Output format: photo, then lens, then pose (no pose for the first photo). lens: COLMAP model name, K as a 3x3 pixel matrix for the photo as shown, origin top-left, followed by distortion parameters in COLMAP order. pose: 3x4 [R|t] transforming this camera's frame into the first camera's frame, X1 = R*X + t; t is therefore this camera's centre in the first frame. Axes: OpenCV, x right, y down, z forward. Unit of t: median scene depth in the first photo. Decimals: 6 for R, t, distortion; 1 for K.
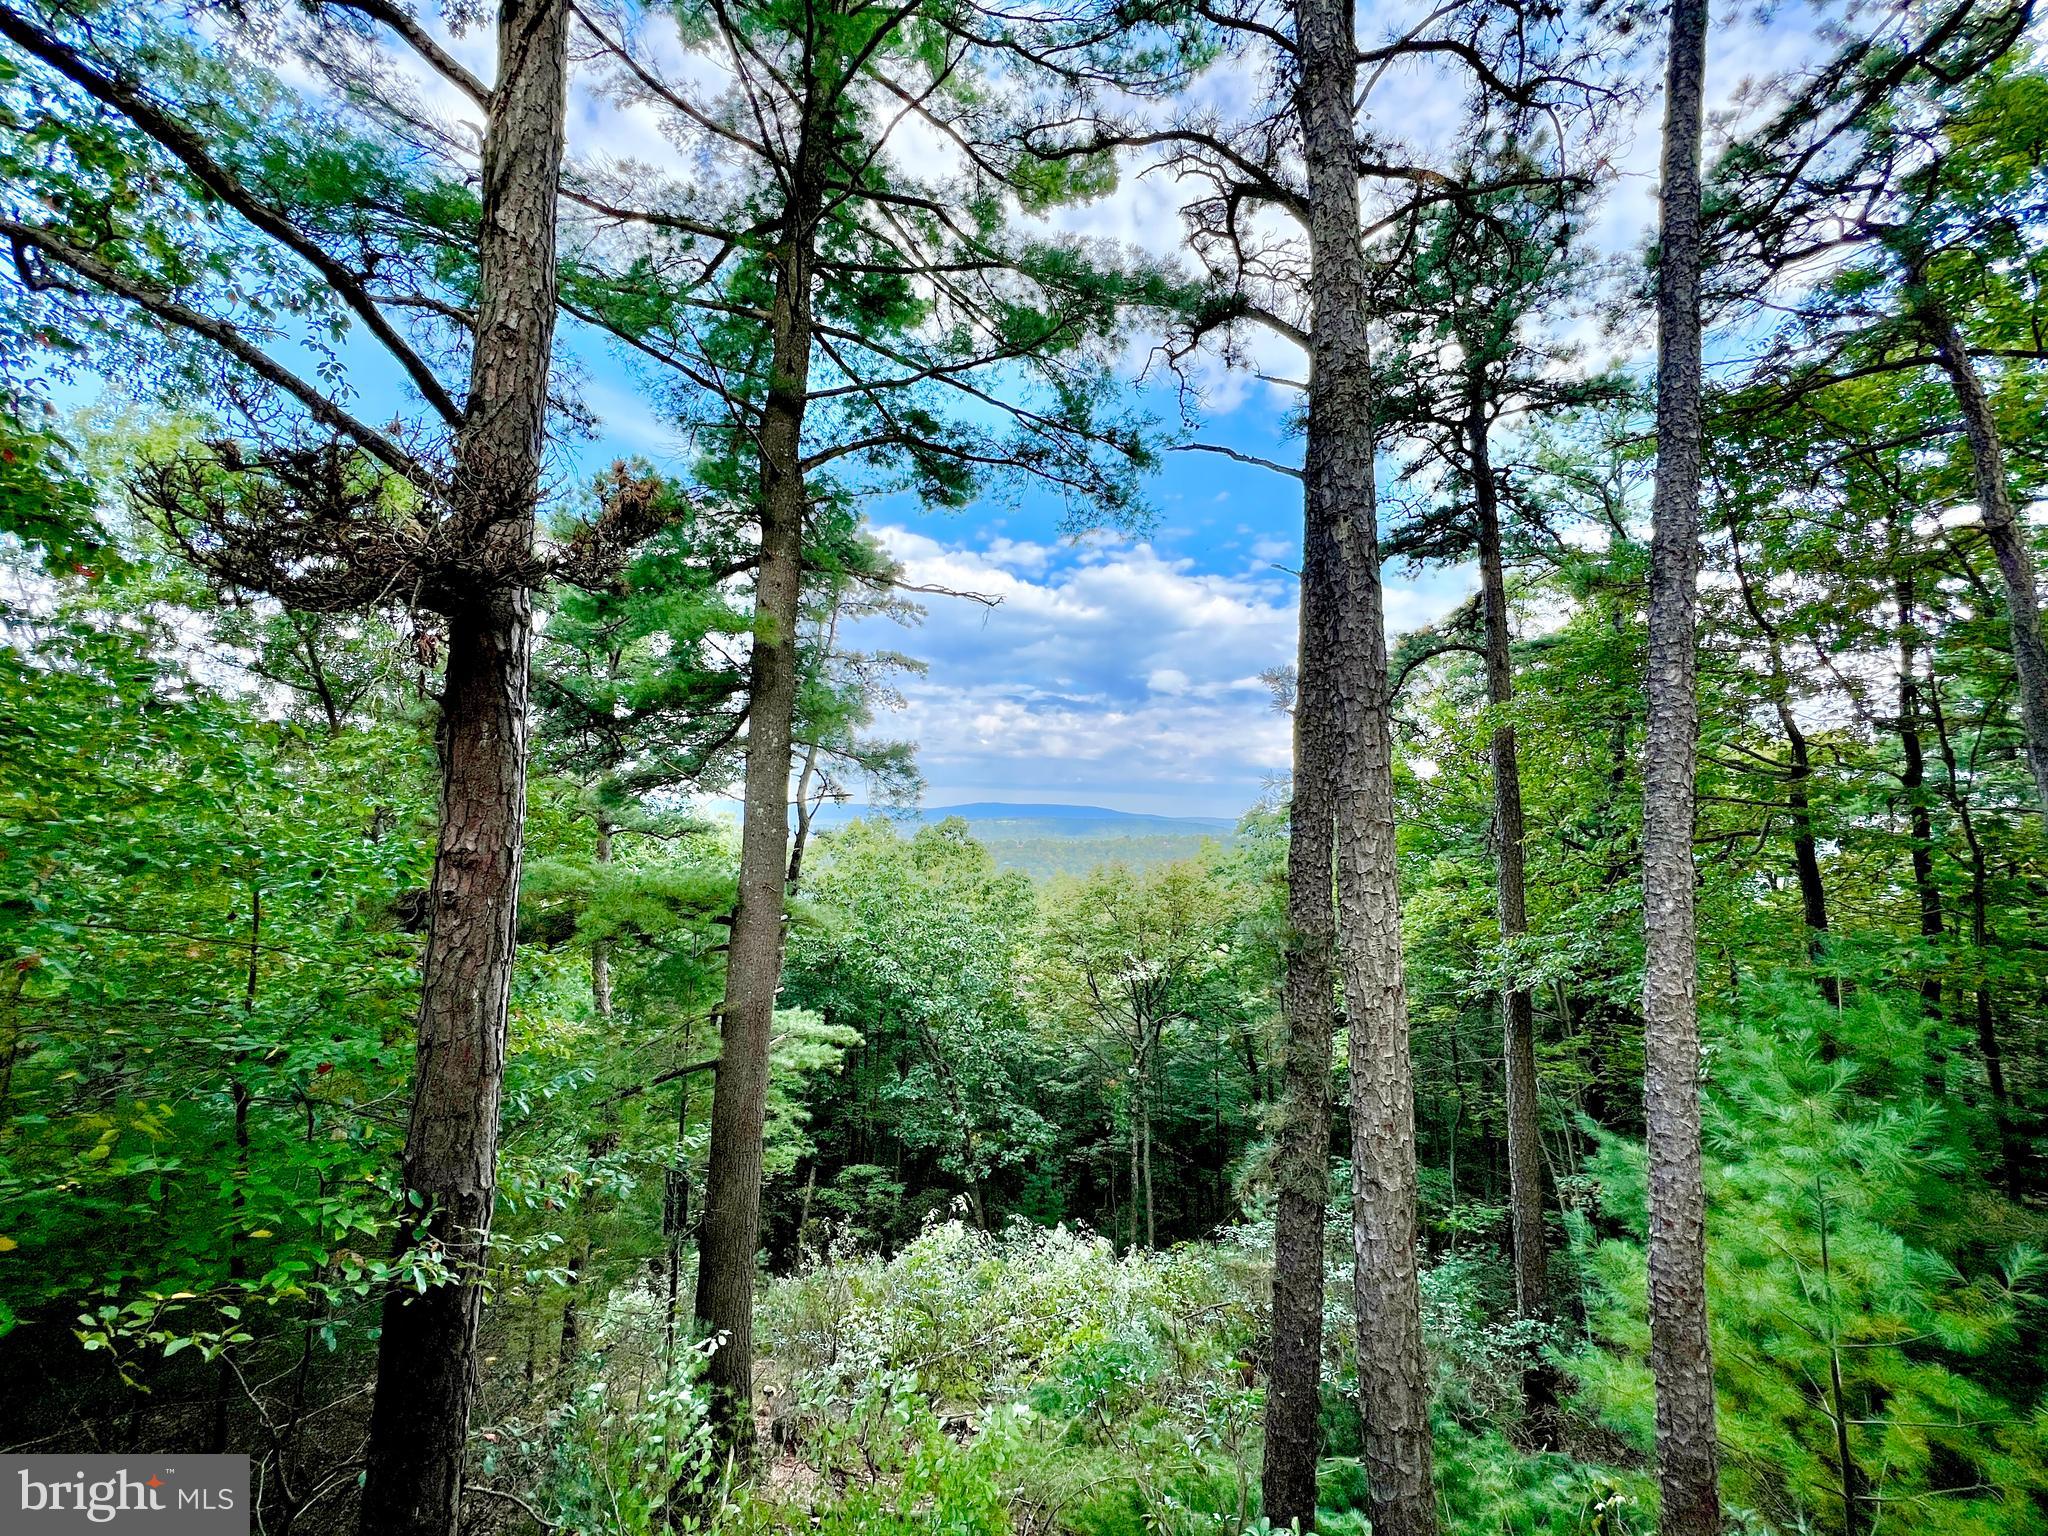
lens RADIAL K [[819.0, 0, 1021.3], [0, 819.0, 762.4], [0, 0, 1]] dist [-0.001693, -0.000352]
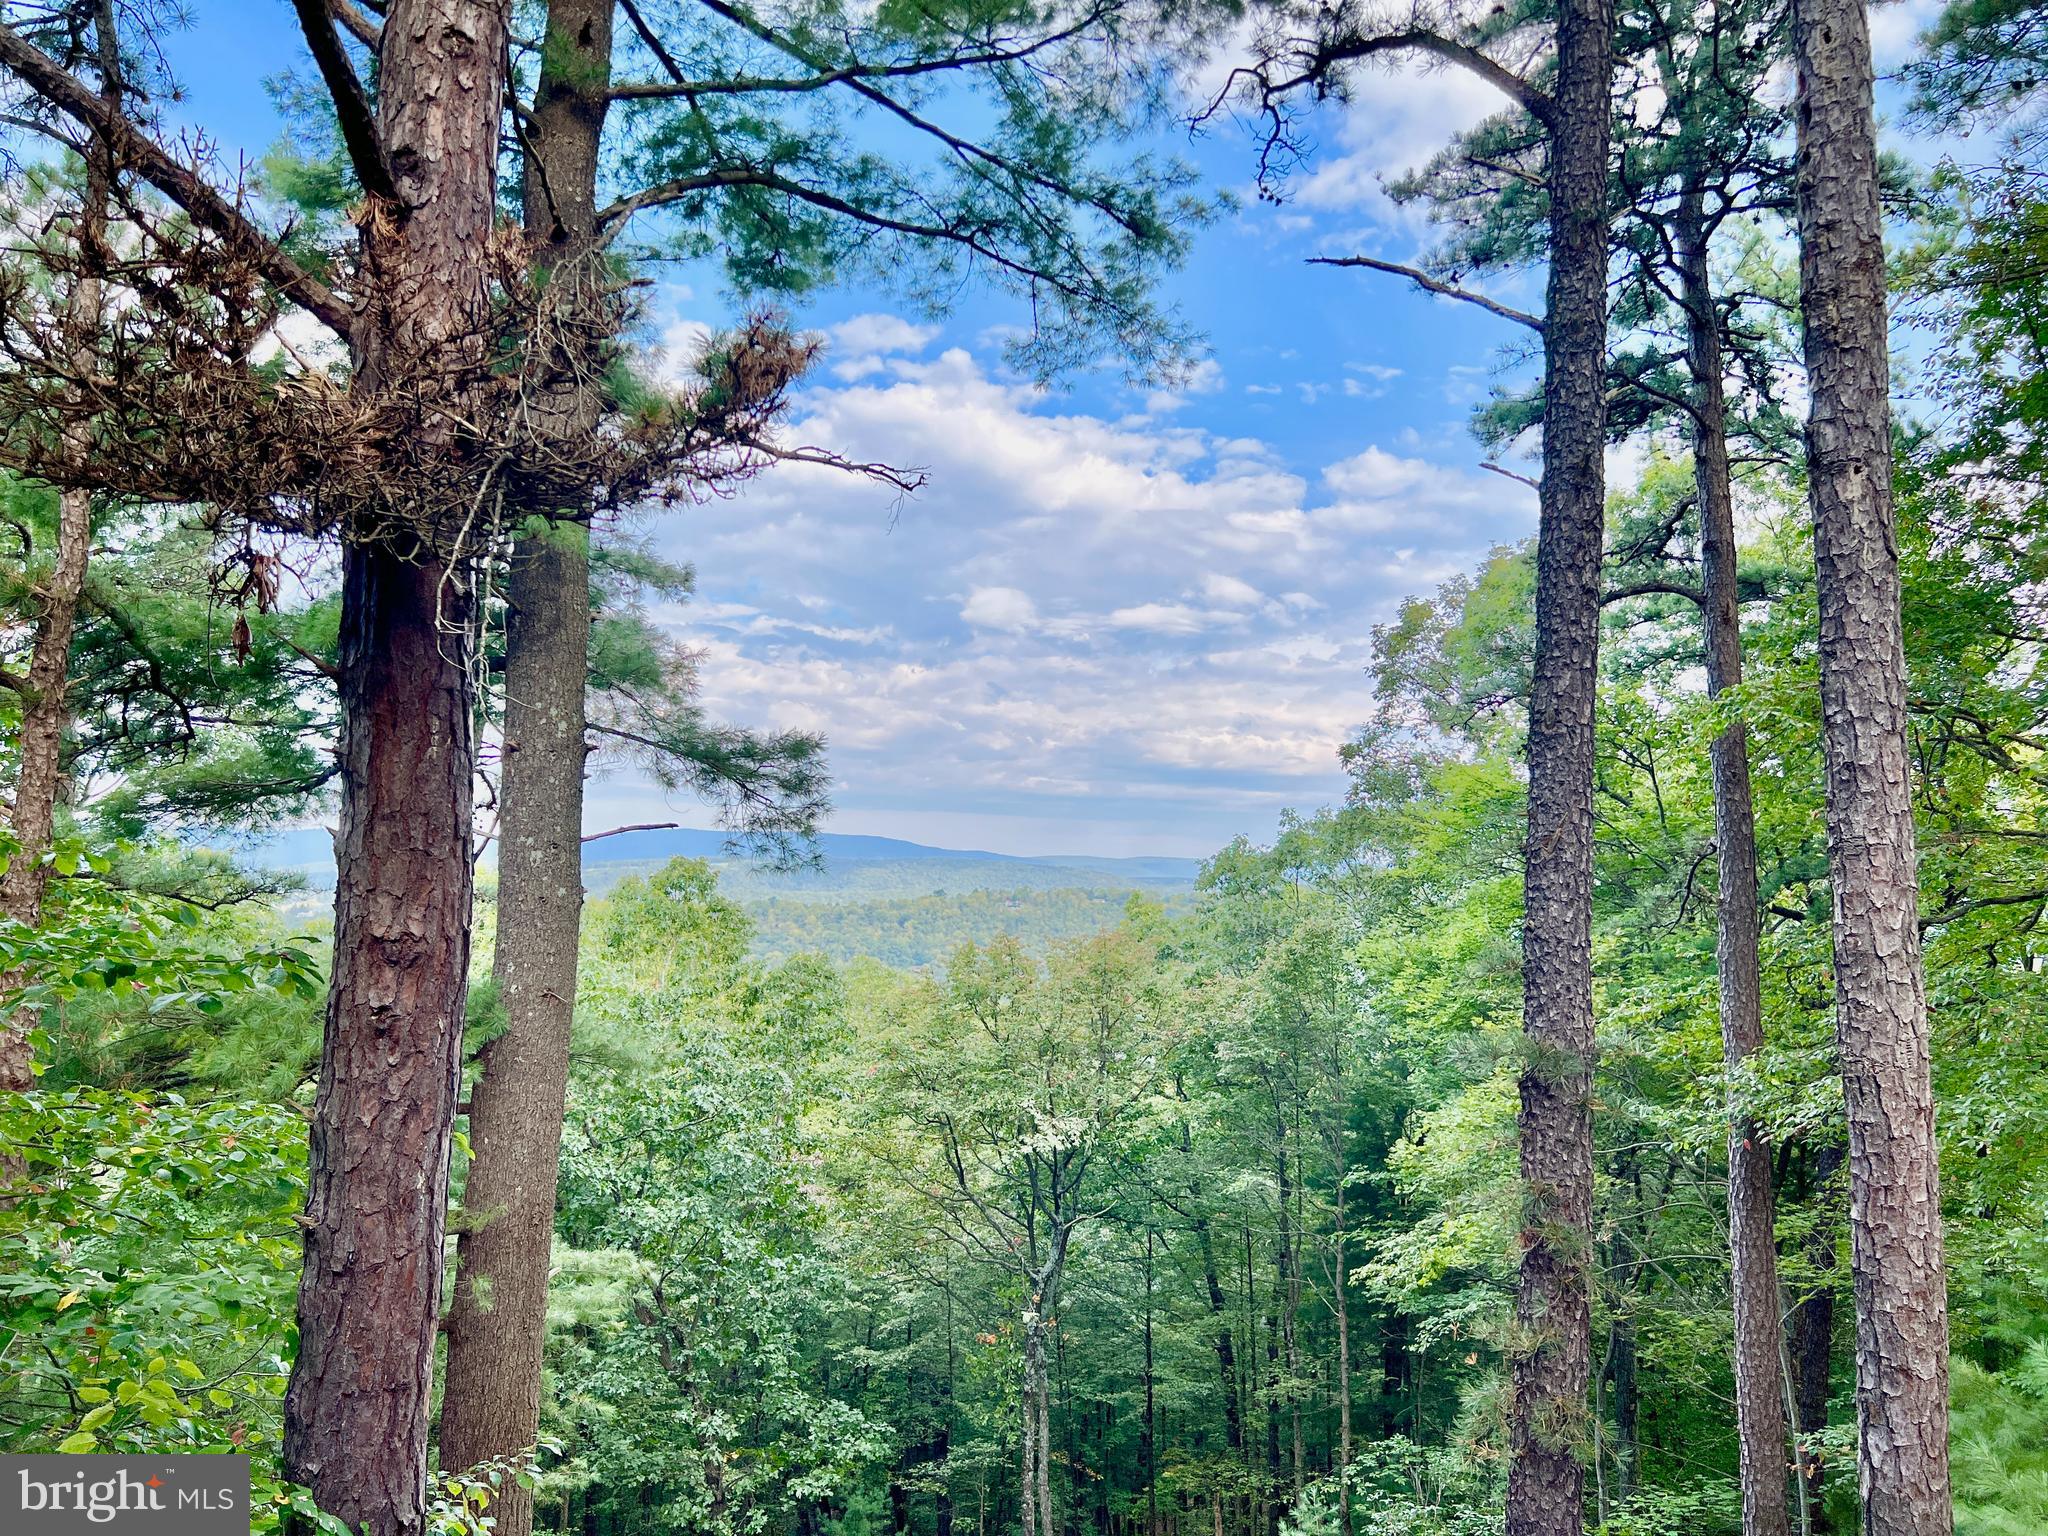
lens RADIAL K [[1536.6, 0, 1027.2], [0, 1536.6, 772.6], [0, 0, 1]] dist [0.051507, -0.055737]
pose [[0.981982, 0.009852, 0.188716, -0.163315], [-0.012180, 0.999863, 0.011175, -0.009713], [-0.188580, -0.013272, 0.981968, -0.061315]]
